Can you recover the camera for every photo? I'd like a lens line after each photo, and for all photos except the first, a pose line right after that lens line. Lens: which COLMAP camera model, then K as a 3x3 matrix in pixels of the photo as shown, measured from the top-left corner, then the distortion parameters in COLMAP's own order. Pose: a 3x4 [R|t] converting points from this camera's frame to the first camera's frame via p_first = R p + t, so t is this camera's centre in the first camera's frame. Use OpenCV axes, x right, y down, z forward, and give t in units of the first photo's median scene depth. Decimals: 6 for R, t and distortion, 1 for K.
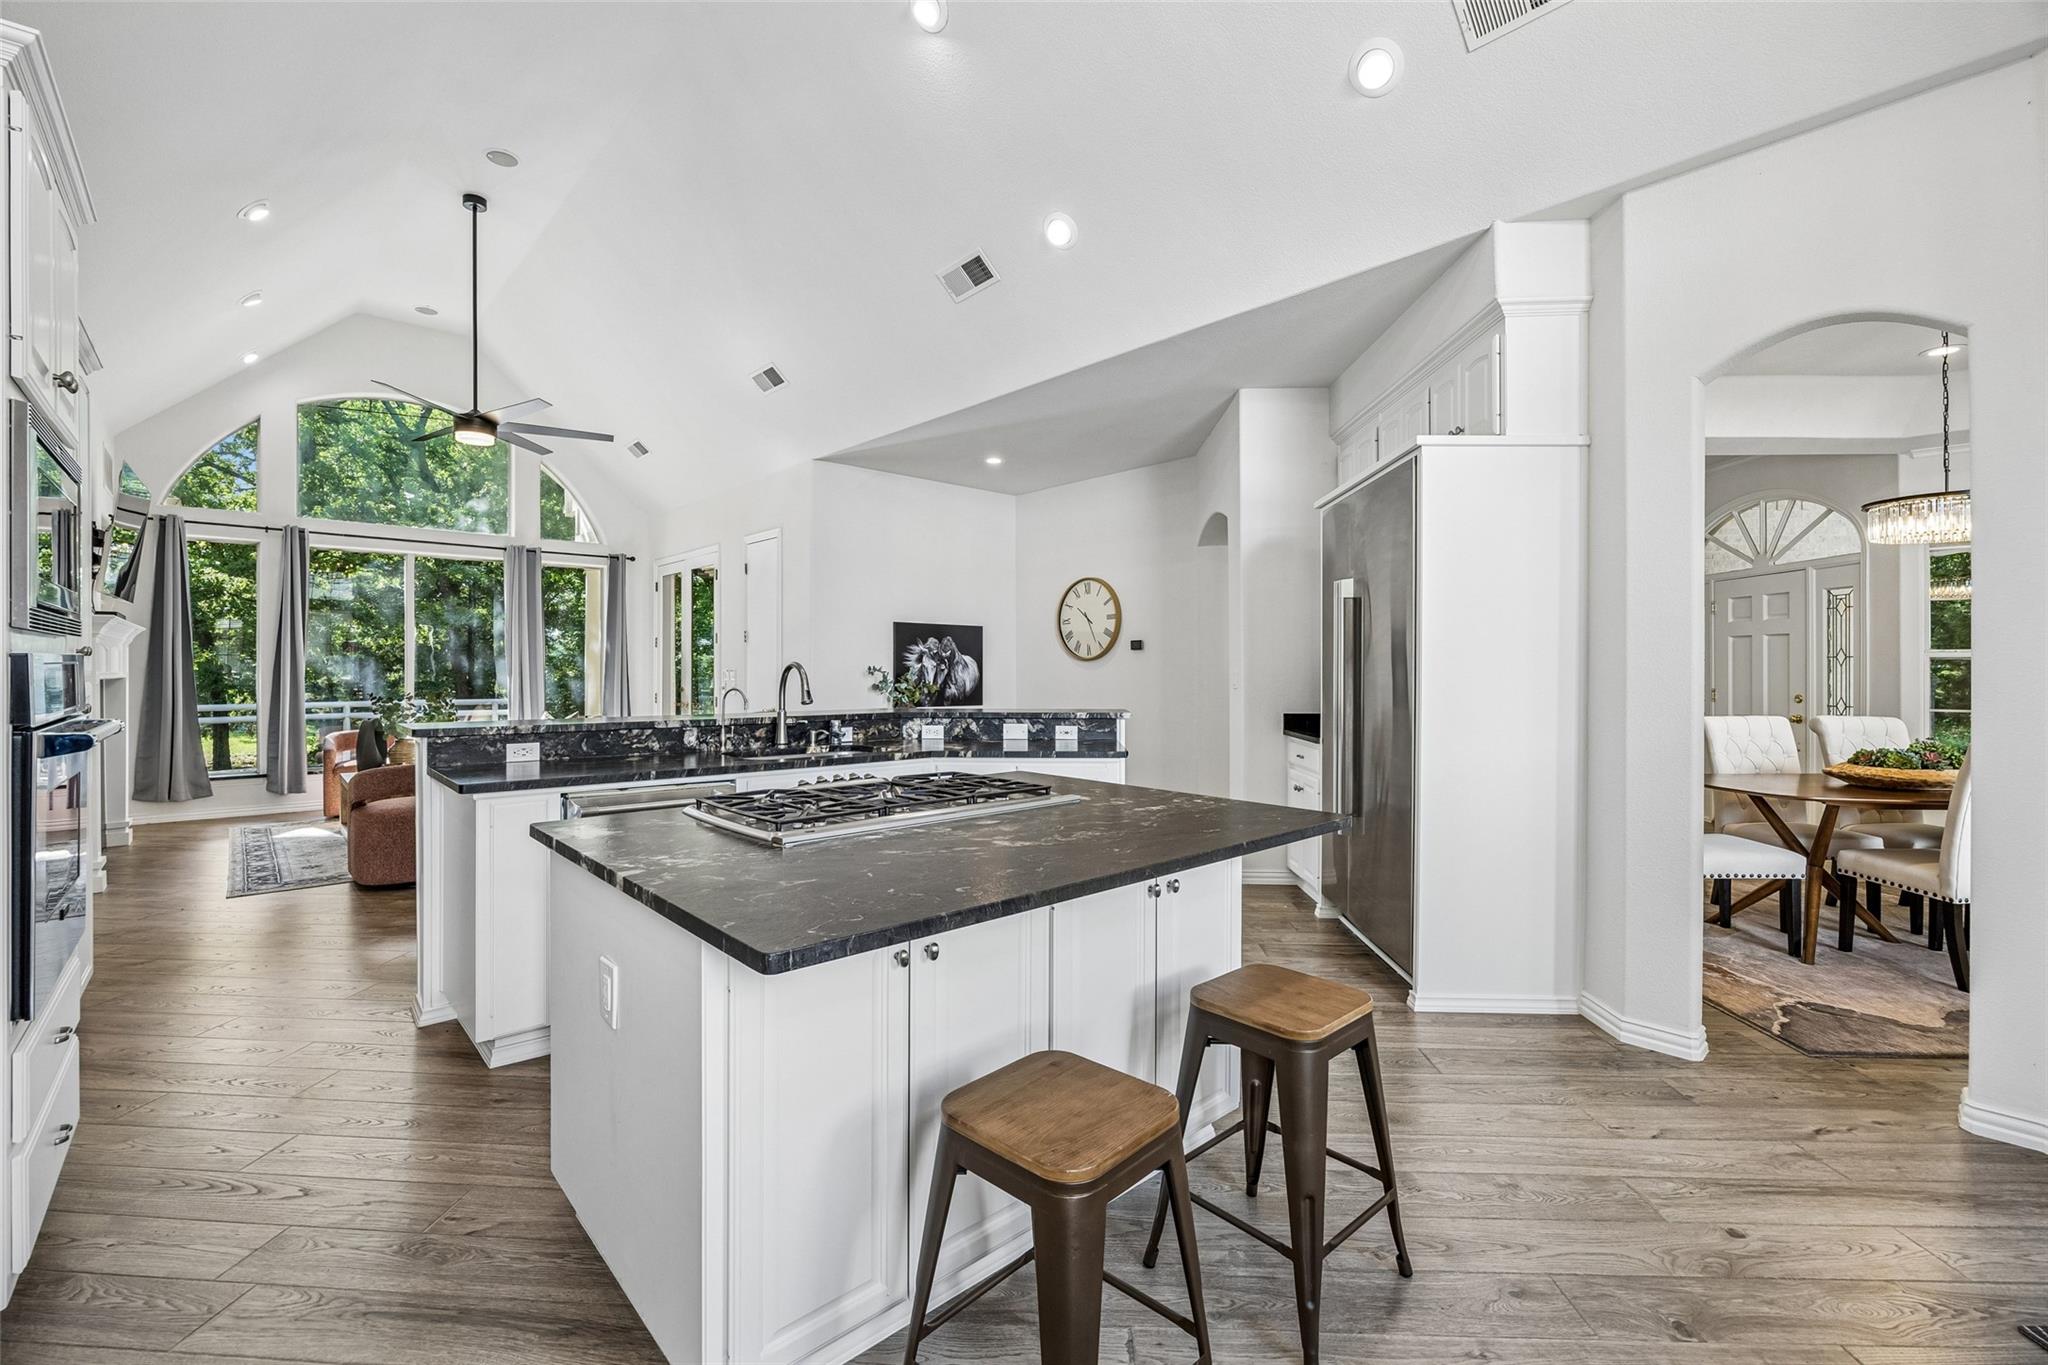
lens RADIAL K [[881.7, 0, 1003.9], [0, 881.7, 659.0], [0, 0, 1]] dist [-0.024037, 0.000110]
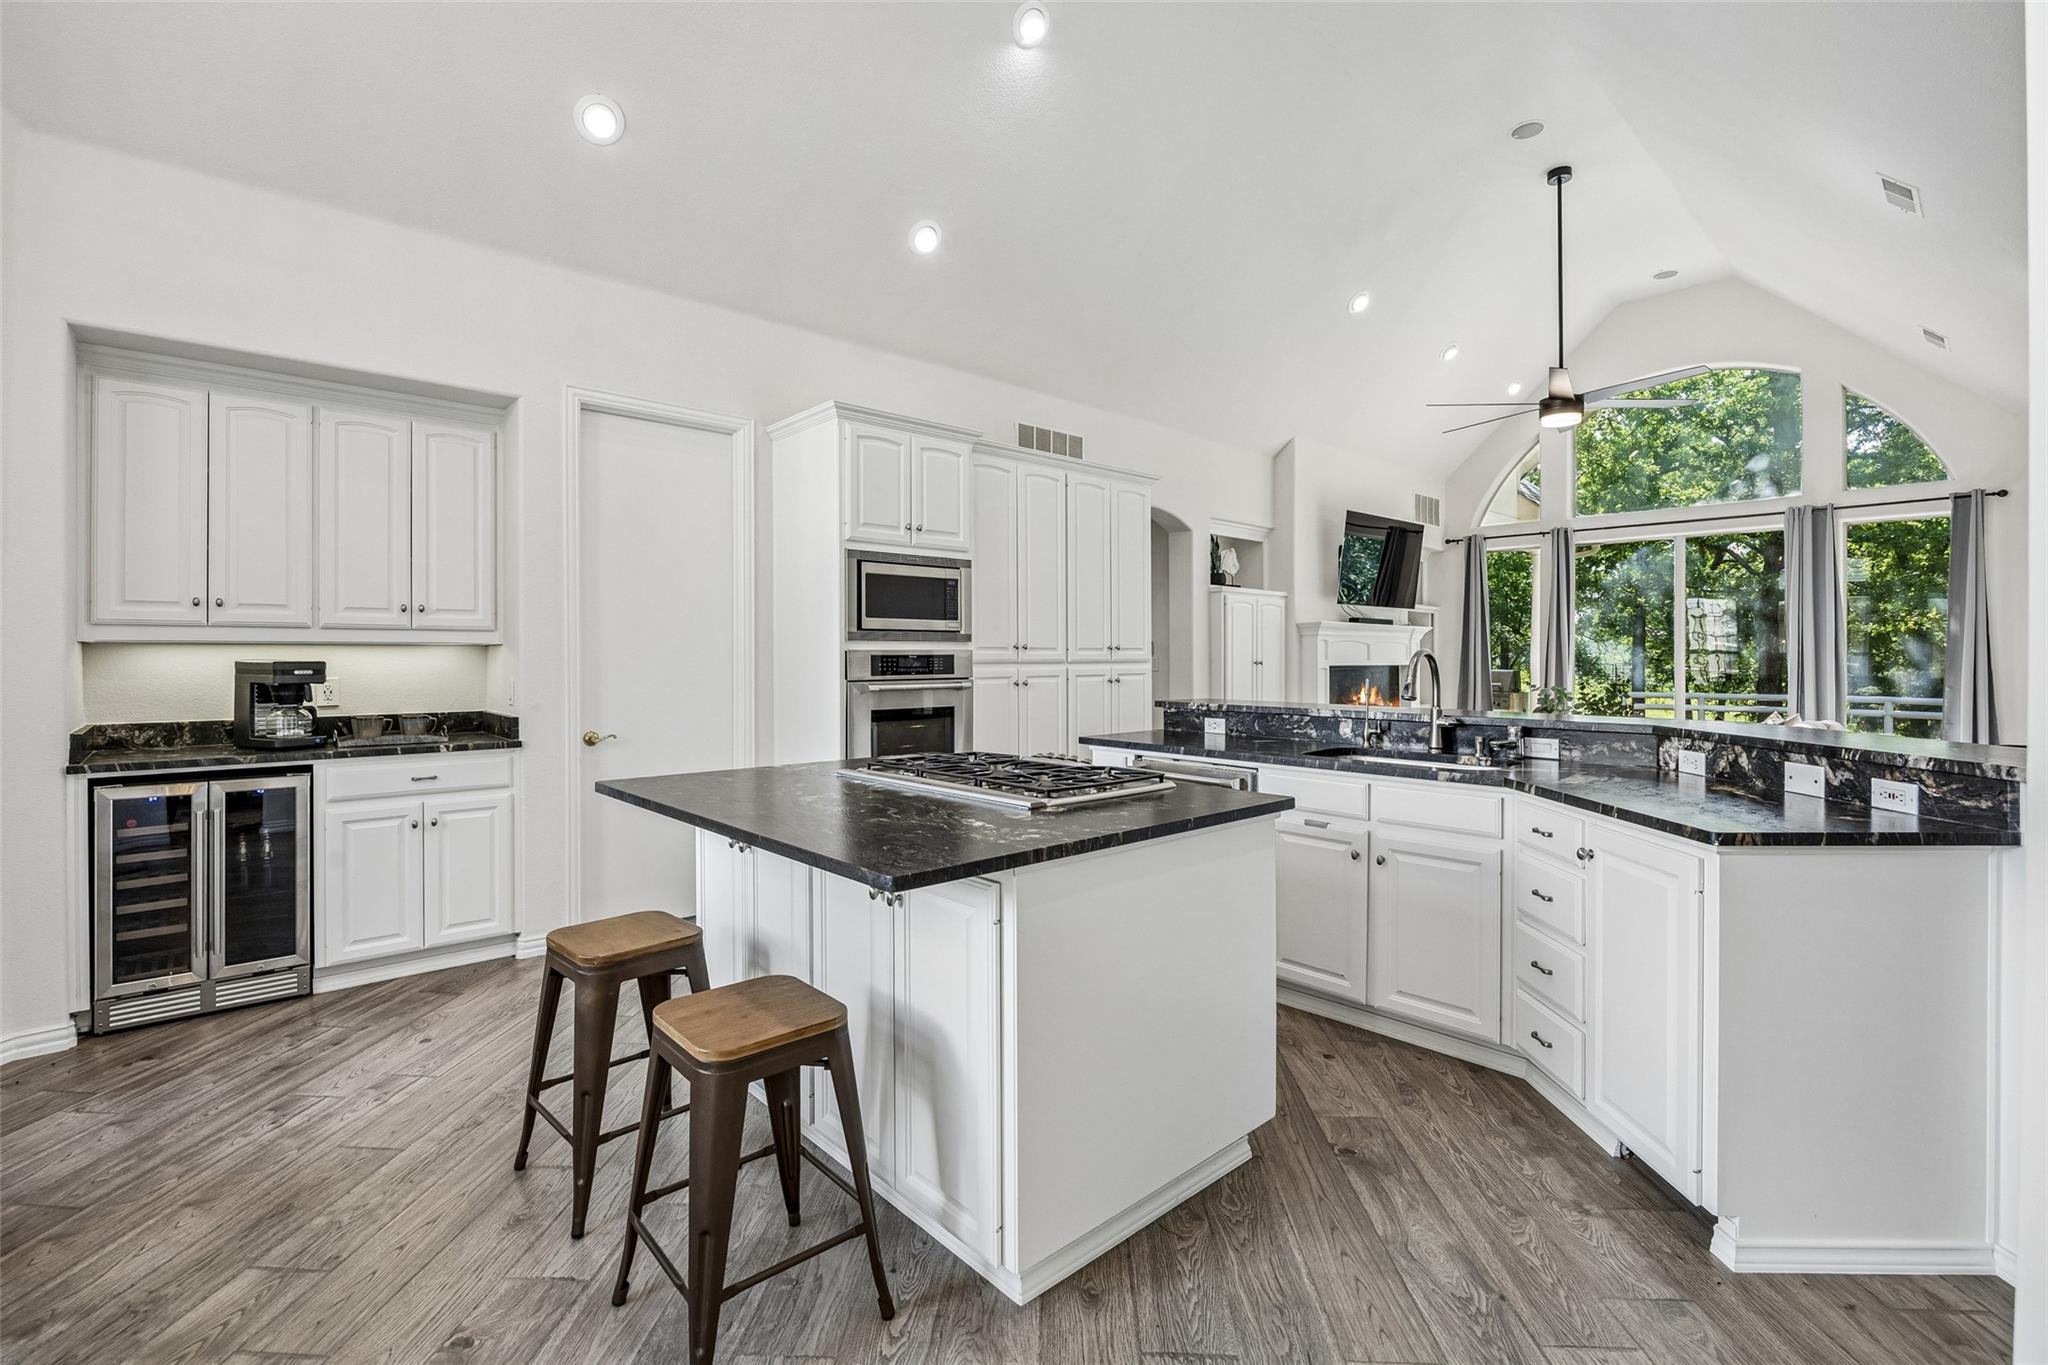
lens RADIAL K [[881.7, 0, 1003.9], [0, 881.7, 659.0], [0, 0, 1]] dist [-0.024037, 0.000110]
pose [[-0.001025, 0.000455, -0.999999, 0.325836], [0.010310, 0.999947, 0.000445, 0.005189], [0.999946, -0.010310, -0.001029, 0.346301]]
